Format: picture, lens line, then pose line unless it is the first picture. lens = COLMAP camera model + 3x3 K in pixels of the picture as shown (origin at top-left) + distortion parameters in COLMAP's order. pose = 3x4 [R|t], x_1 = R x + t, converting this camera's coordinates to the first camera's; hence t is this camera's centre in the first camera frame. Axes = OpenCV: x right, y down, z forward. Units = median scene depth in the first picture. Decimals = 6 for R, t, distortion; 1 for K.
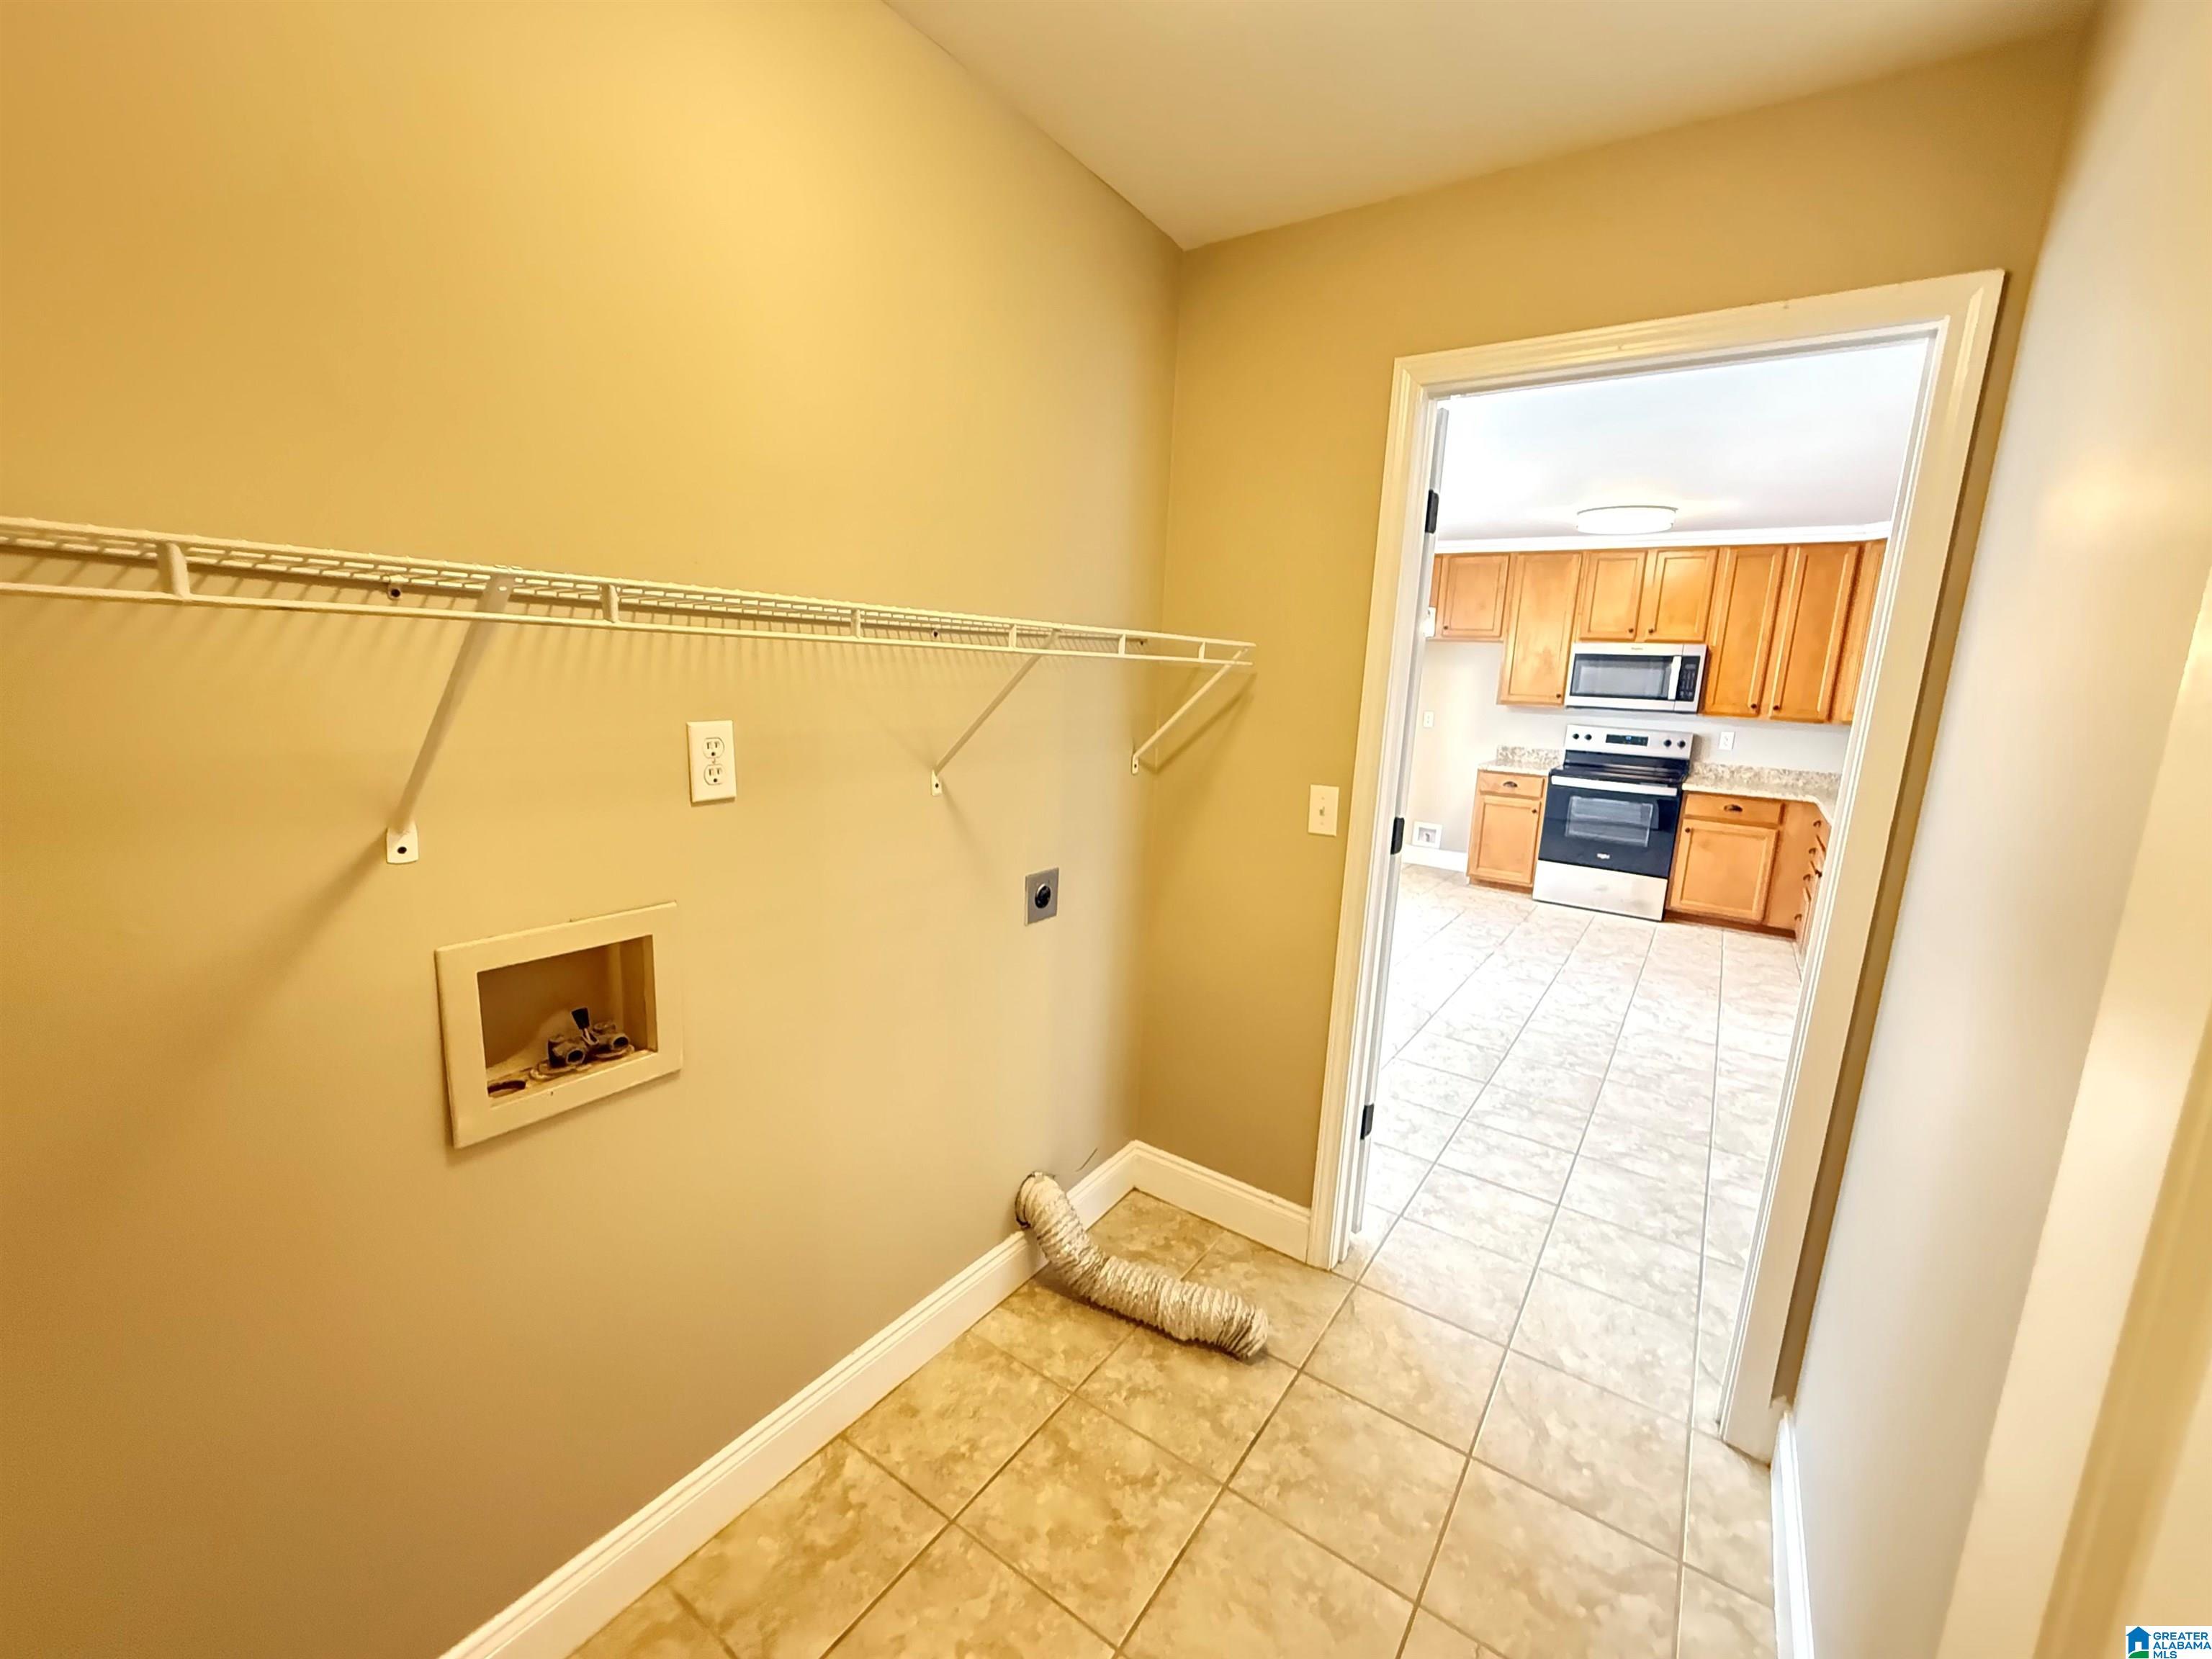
lens RADIAL K [[888.0, 0, 1111.6], [0, 888.0, 826.3], [0, 0, 1]] dist [-0.002640, 0.000204]
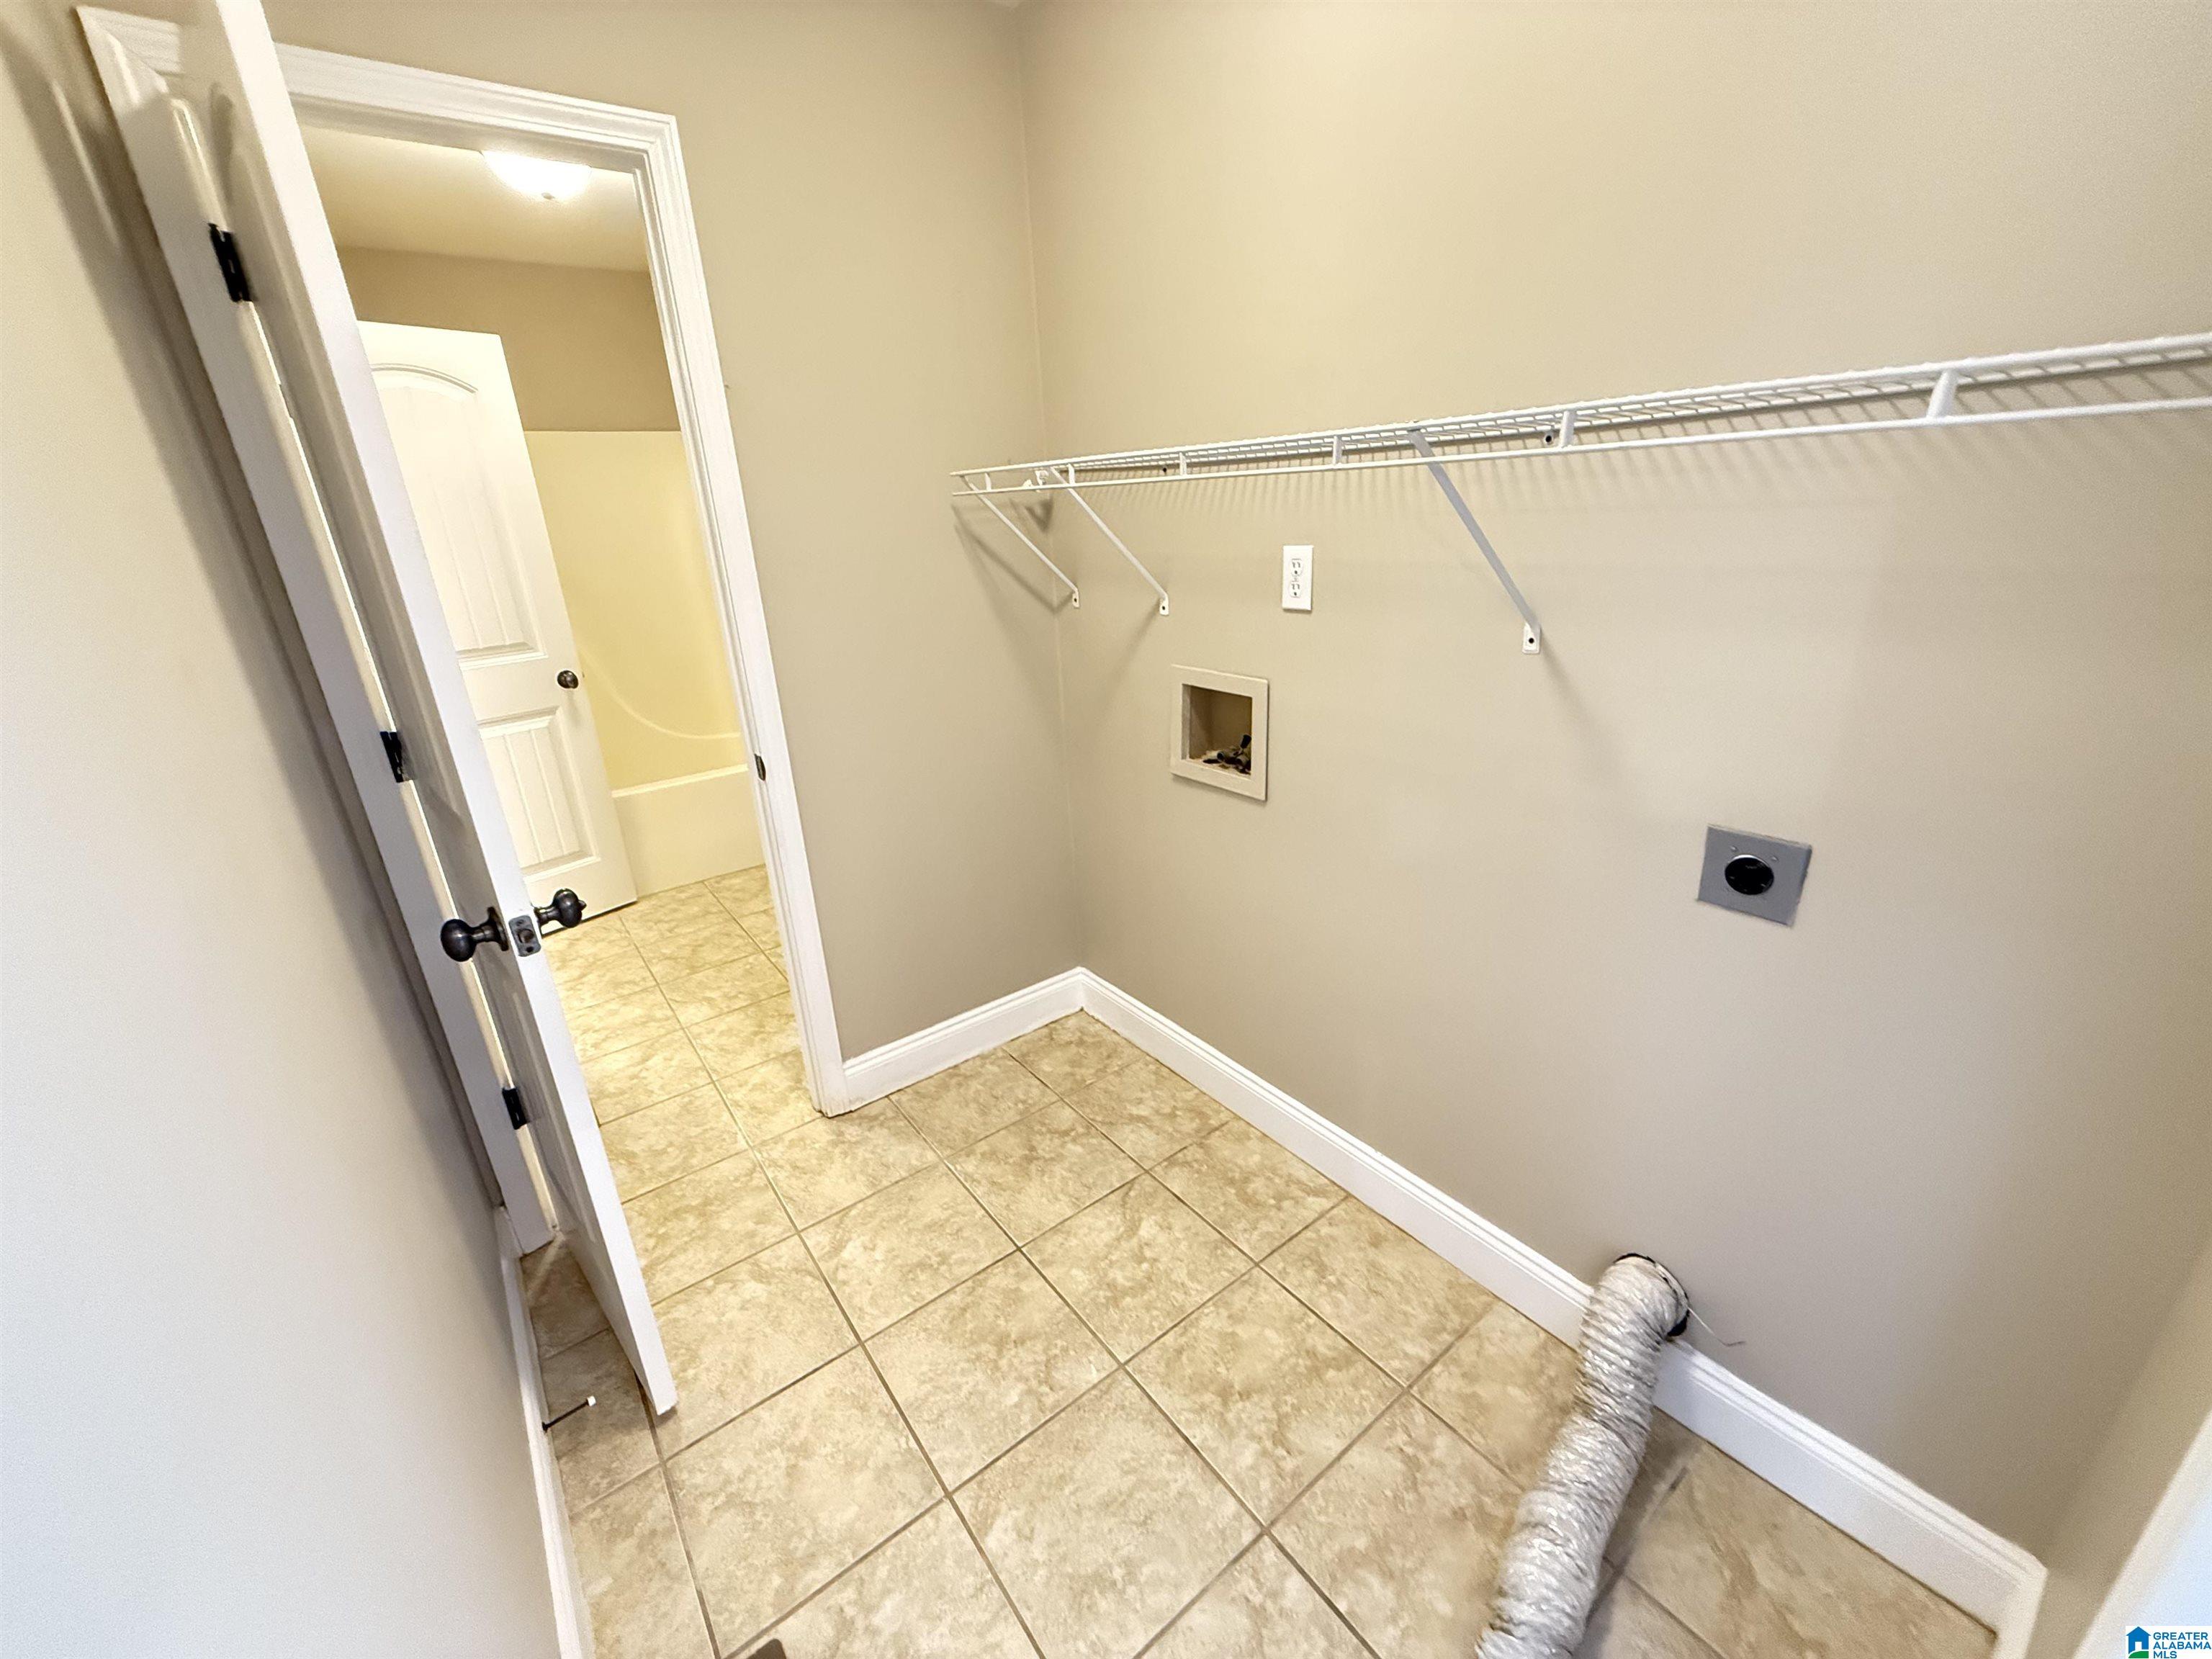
lens RADIAL K [[884.2, 0, 1106.9], [0, 884.2, 827.7], [0, 0, 1]] dist [0.000334, 0.000280]
pose [[-0.306531, 0.304562, -0.901821, 1.148180], [-0.132853, 0.924467, 0.357367, -0.206788], [0.942544, 0.229354, -0.242916, 1.468814]]
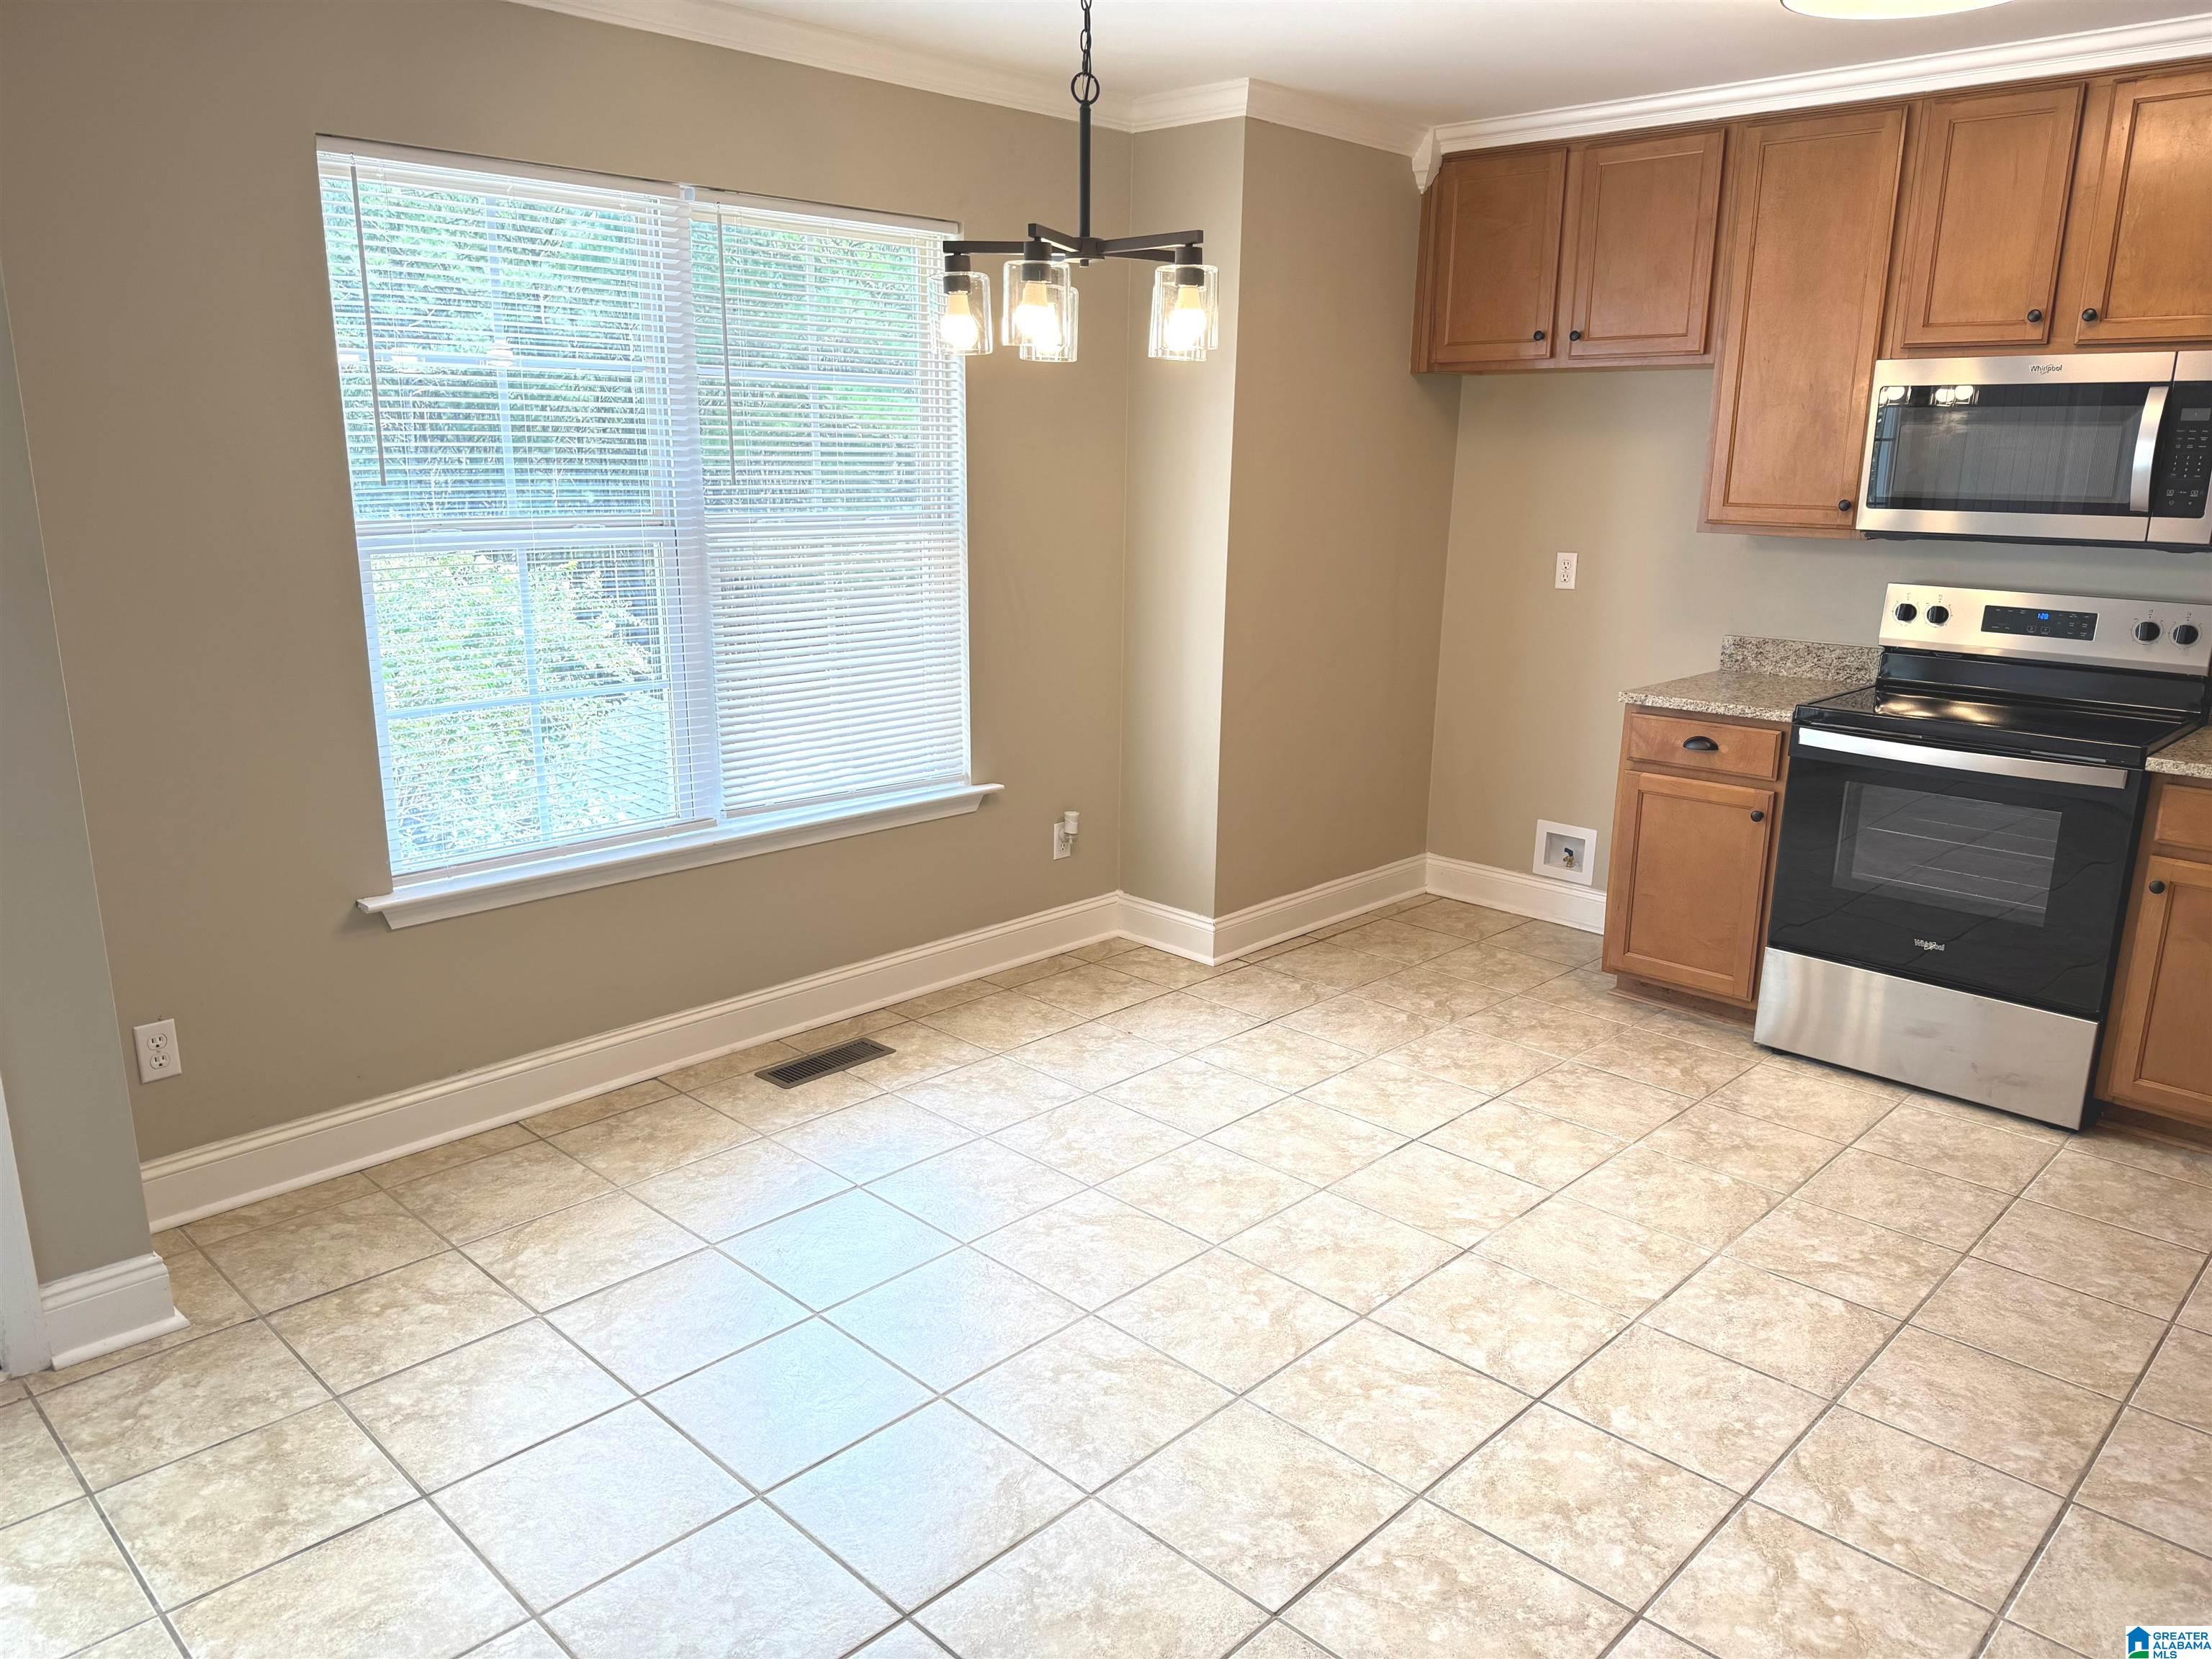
lens RADIAL K [[1557.2, 0, 1119.0], [0, 1557.2, 846.6], [0, 0, 1]] dist [0.047581, -0.065039]
pose [[0.986798, 0.007586, -0.161775, 0.159382], [0.003759, 0.997560, 0.069707, -0.026300], [0.161910, -0.069395, 0.984363, 0.149525]]
